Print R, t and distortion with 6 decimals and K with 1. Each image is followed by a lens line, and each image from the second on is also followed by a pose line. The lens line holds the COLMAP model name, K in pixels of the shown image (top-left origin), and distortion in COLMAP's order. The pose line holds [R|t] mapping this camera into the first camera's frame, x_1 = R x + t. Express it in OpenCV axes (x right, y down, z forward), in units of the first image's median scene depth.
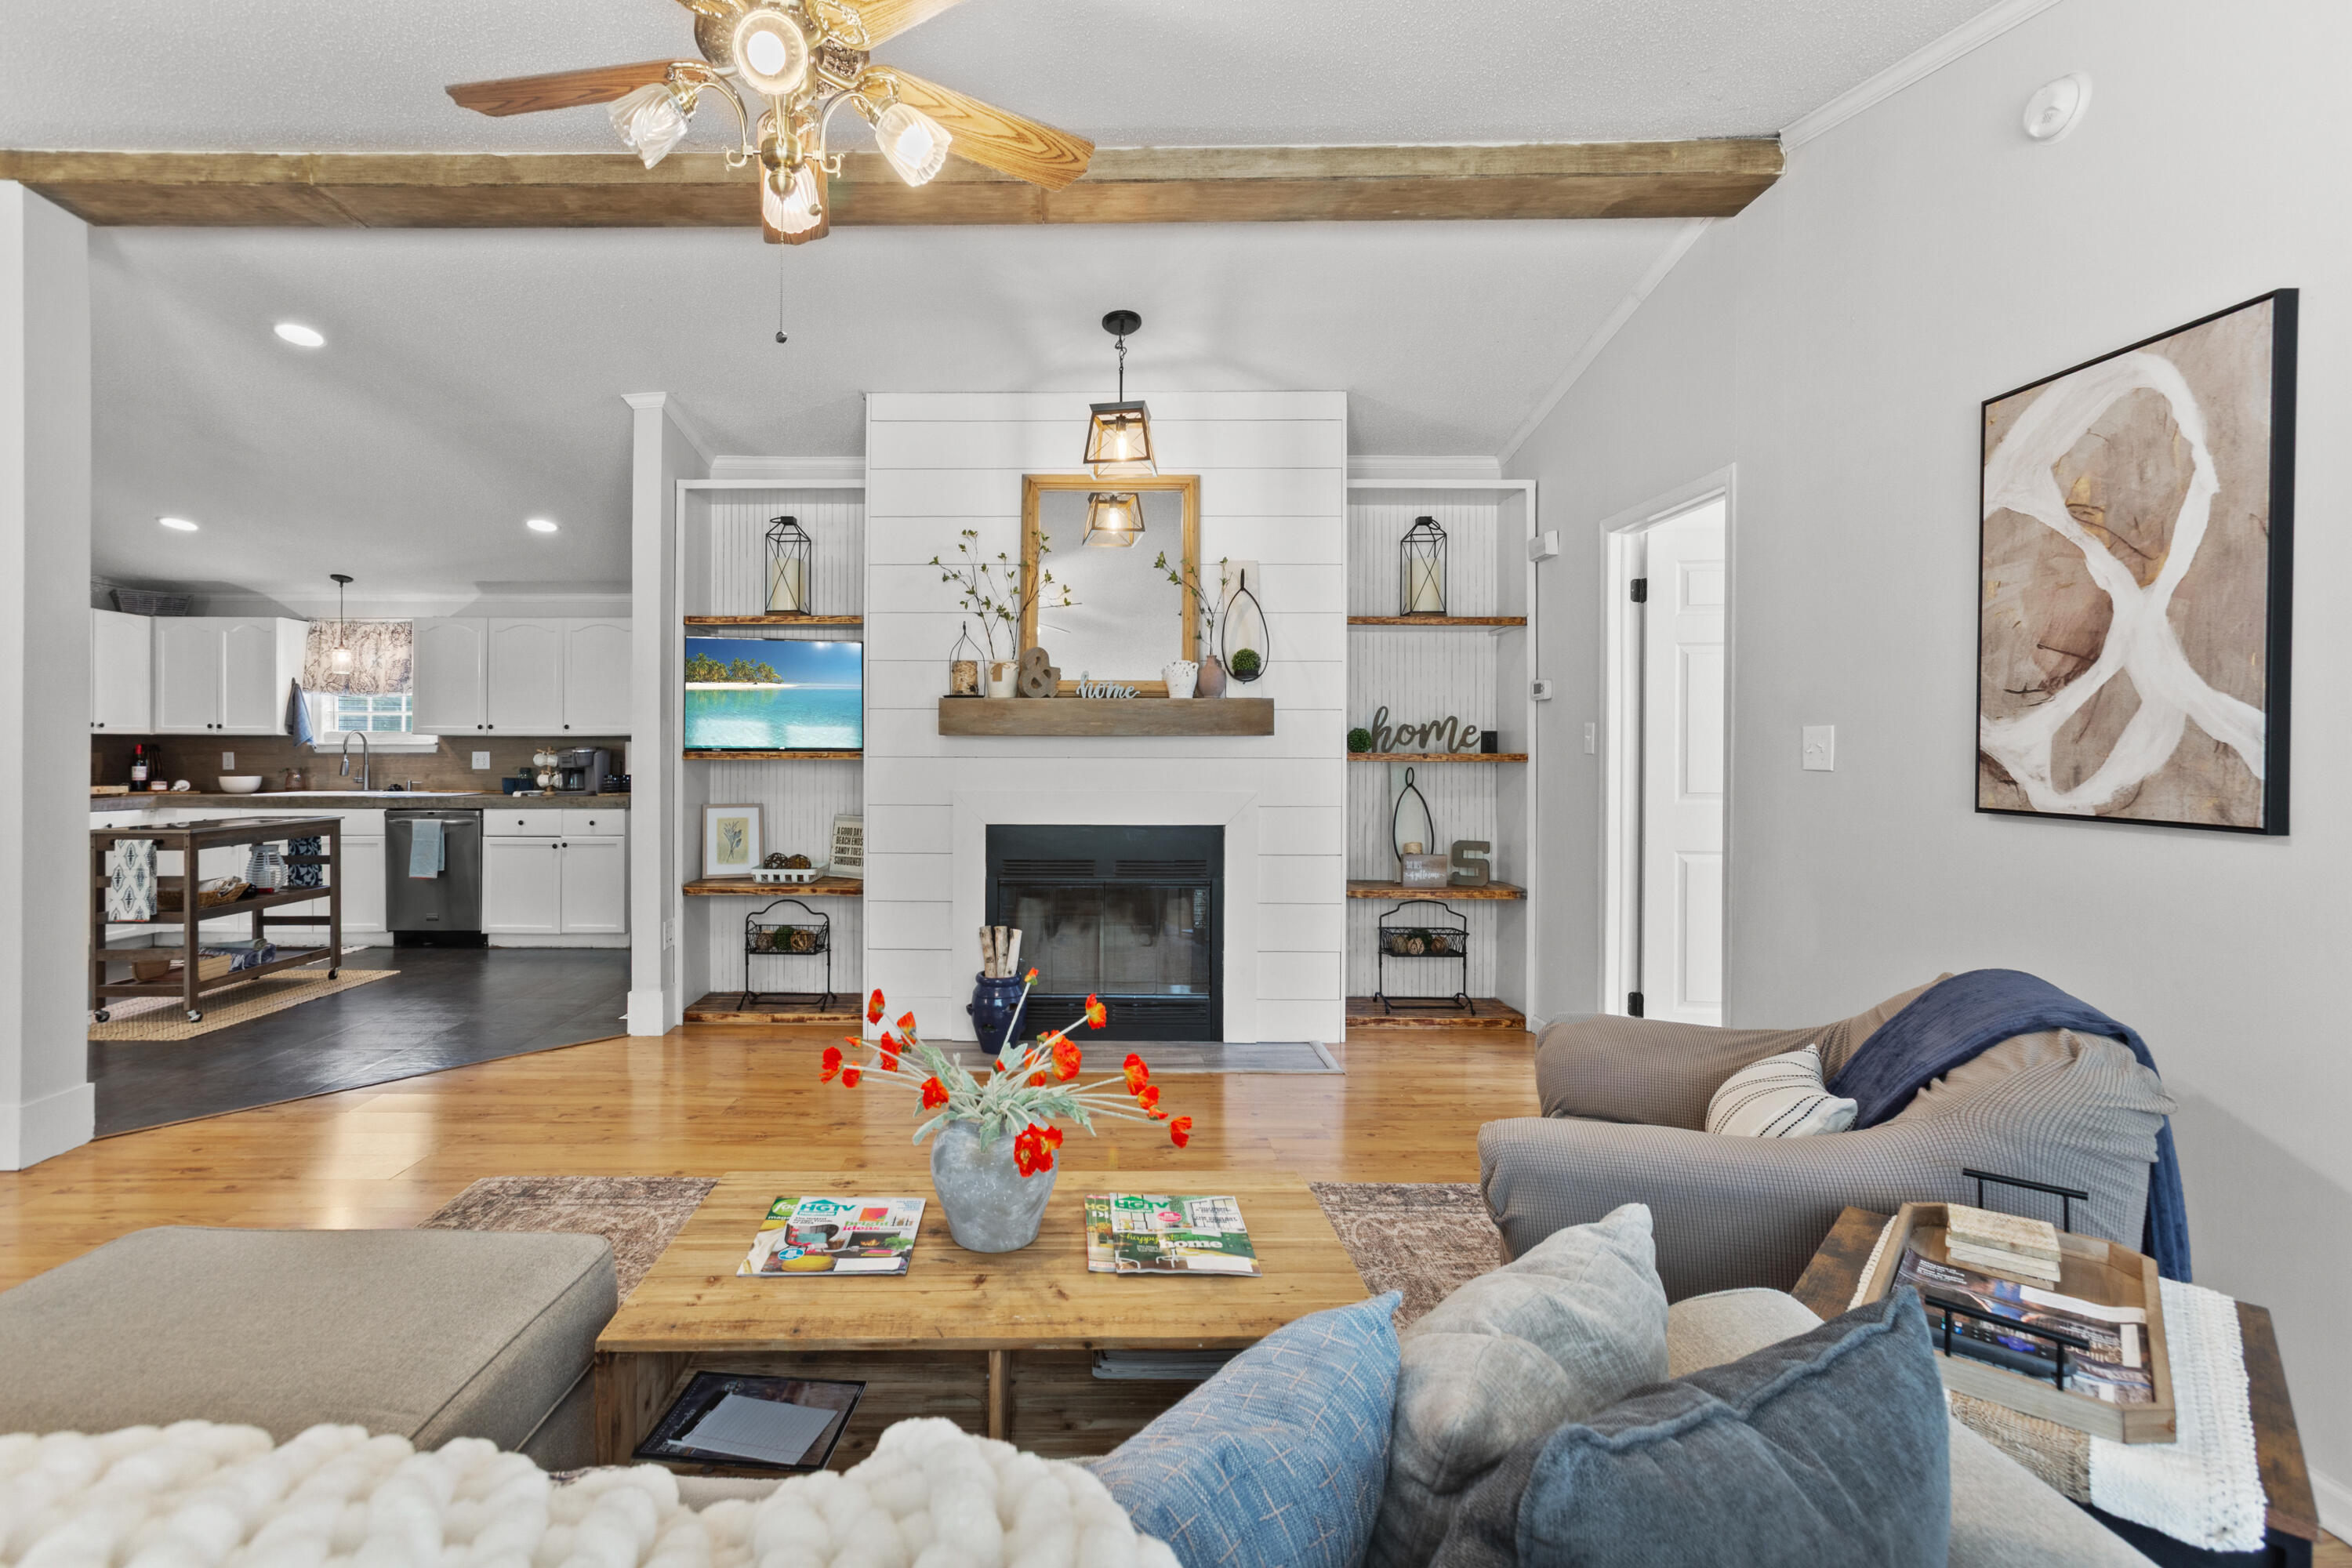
lens RADIAL K [[1112.4, 0, 1062.6], [0, 1112.4, 752.0], [0, 0, 1]] dist [-0.001374, 0.007478]
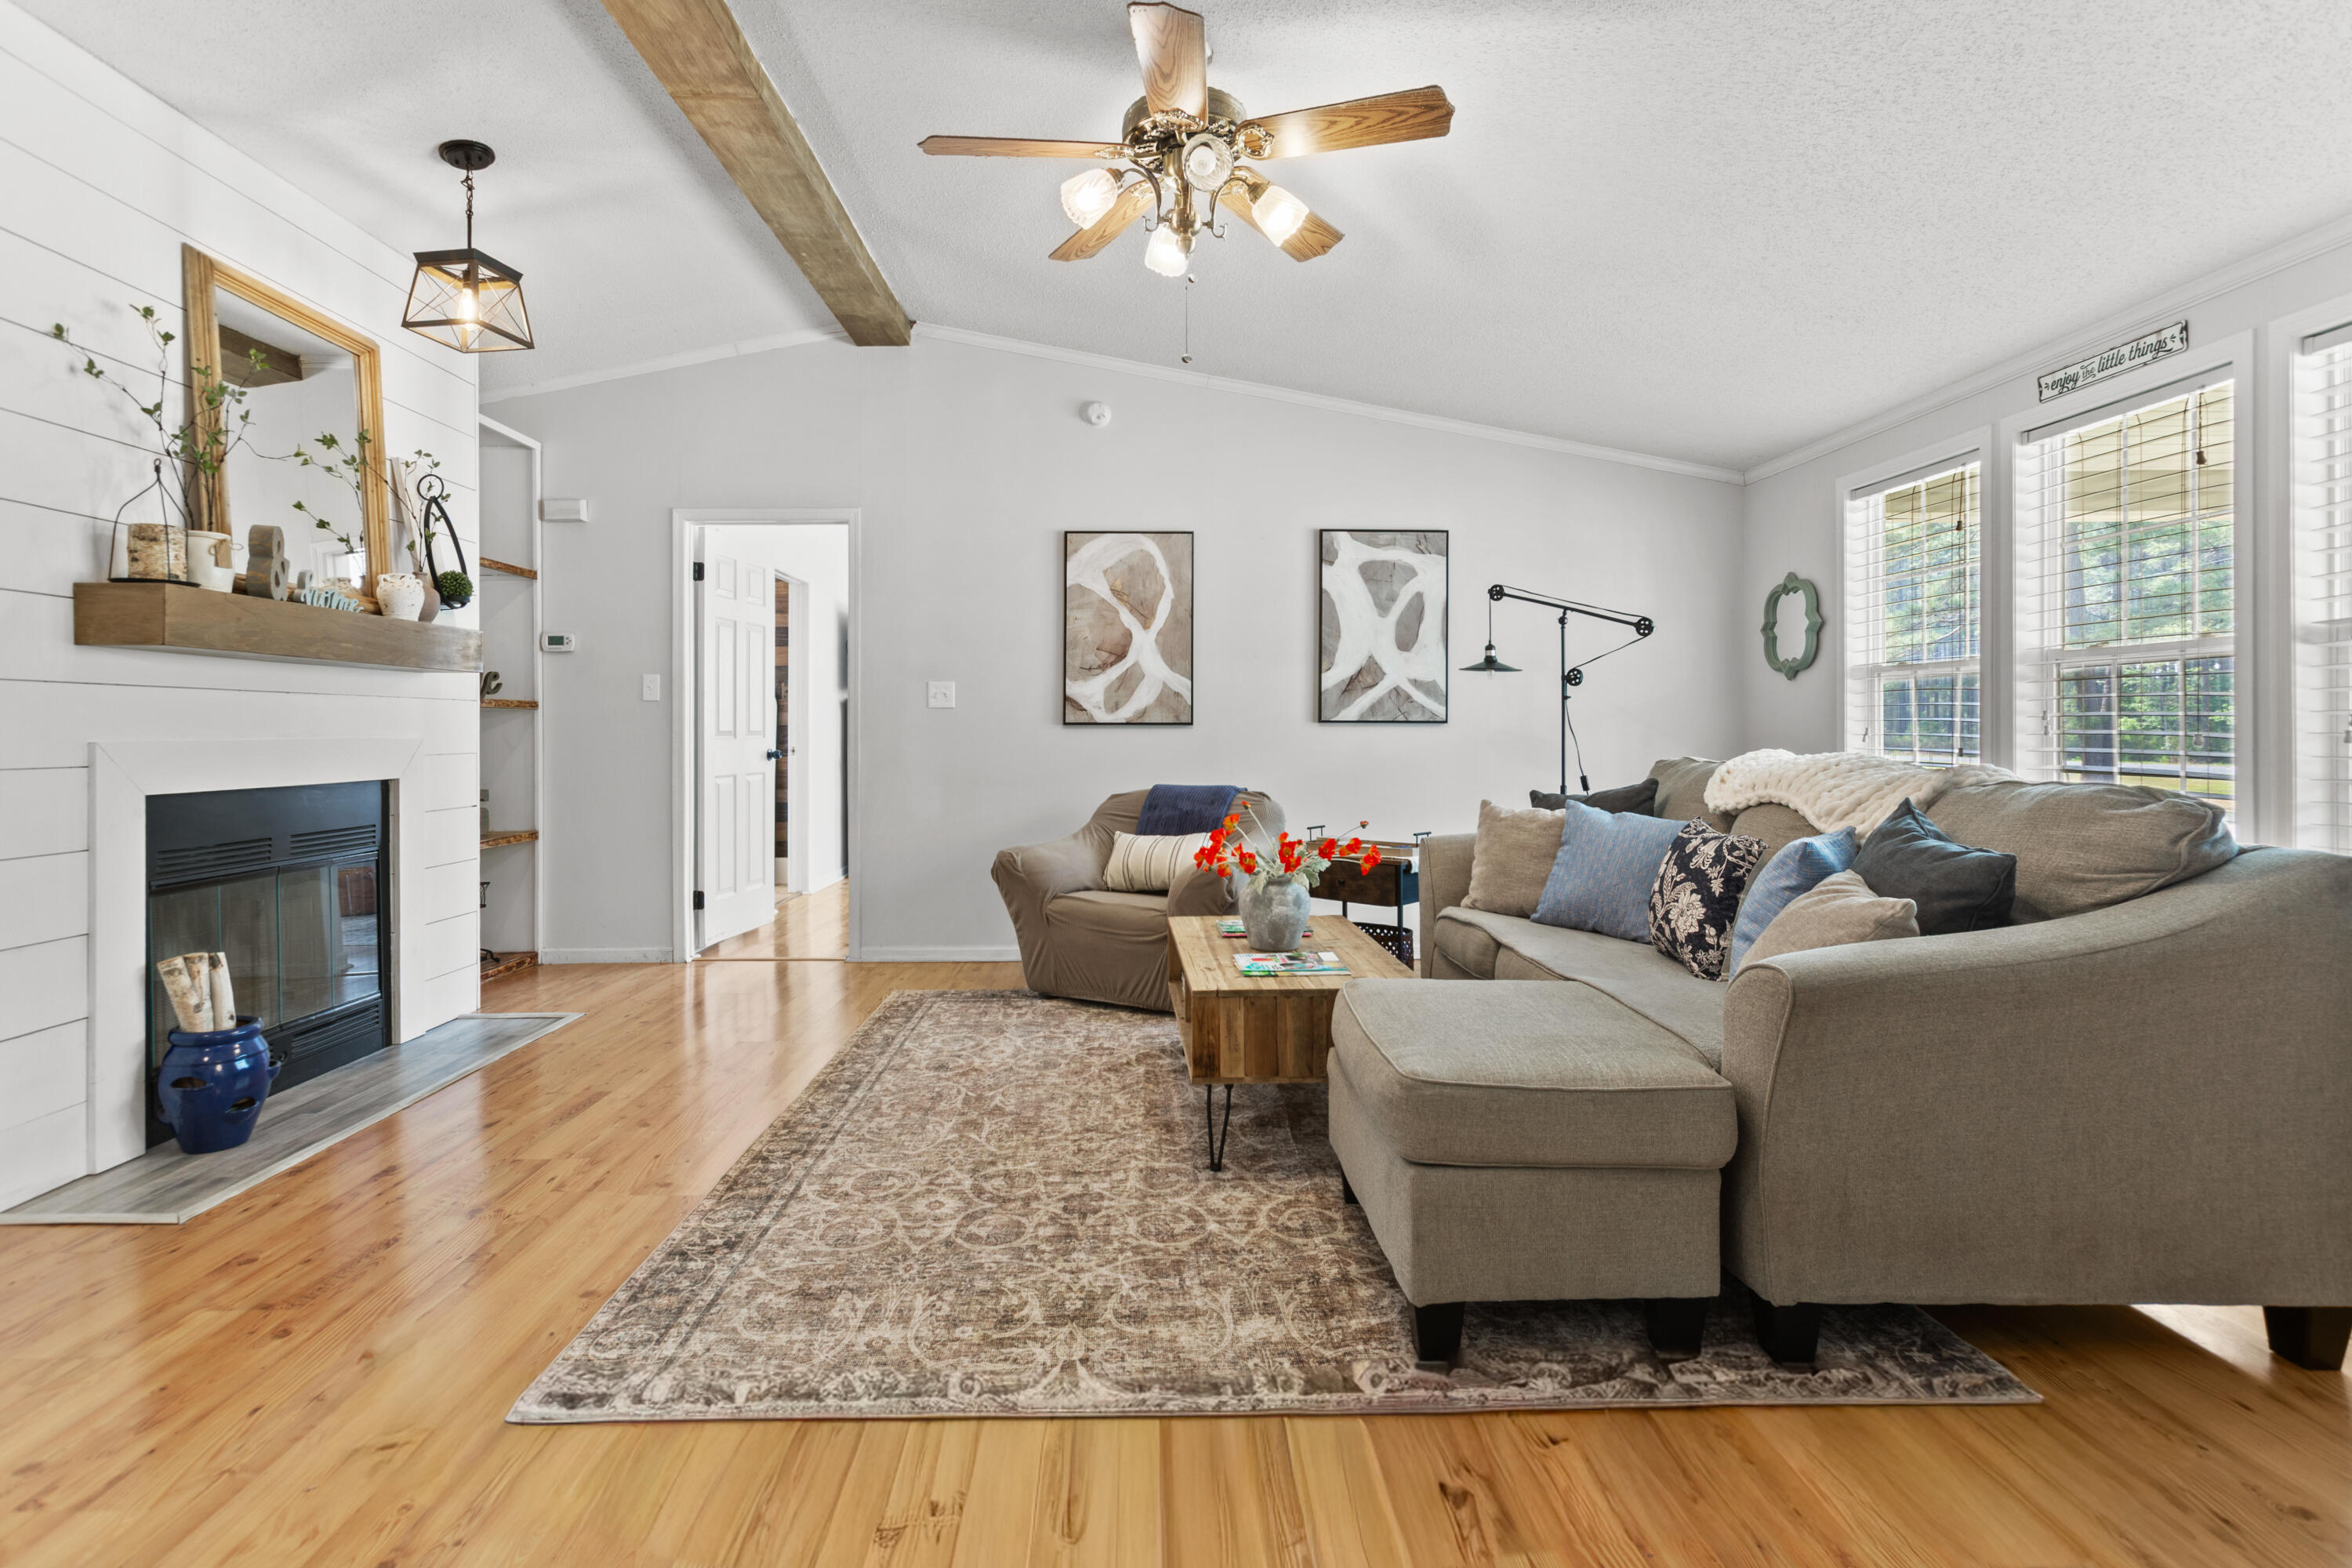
lens RADIAL K [[1151.8, 0, 1145.1], [0, 1151.8, 723.8], [0, 0, 1]] dist [-0.026626, 0.019394]
pose [[-0.026371, 0.003078, 0.999647, -0.735098], [0.006141, 0.999977, -0.002917, 0.032202], [-0.999633, 0.006062, -0.026390, 0.489537]]
